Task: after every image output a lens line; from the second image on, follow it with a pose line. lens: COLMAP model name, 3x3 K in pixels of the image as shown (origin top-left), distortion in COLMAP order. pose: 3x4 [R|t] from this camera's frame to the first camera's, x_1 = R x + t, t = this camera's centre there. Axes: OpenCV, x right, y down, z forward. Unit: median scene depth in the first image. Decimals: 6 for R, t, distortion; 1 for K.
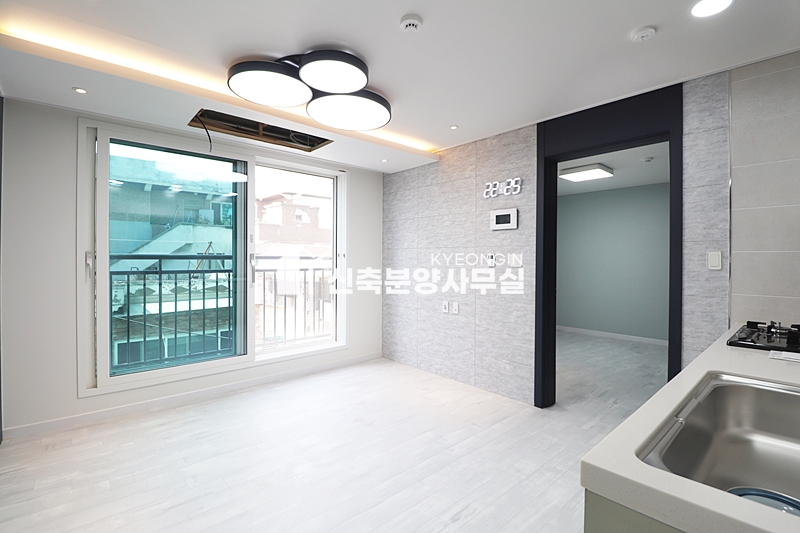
lens RADIAL K [[368.4, 0, 403.2], [0, 368.4, 261.8], [0, 0, 1]] dist [-0.003464, -0.011432]
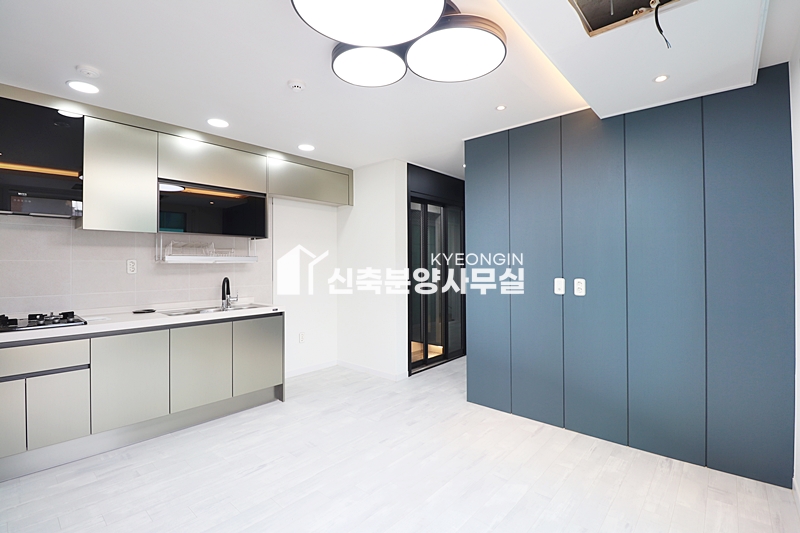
lens RADIAL K [[368.4, 0, 398.3], [0, 368.4, 261.0], [0, 0, 1]] dist [-0.003464, -0.011432]
pose [[-0.994439, 0.000986, -0.105313, -0.101918], [0.000928, 0.999999, 0.000597, -0.014461], [0.105313, 0.000496, -0.994439, 1.181542]]
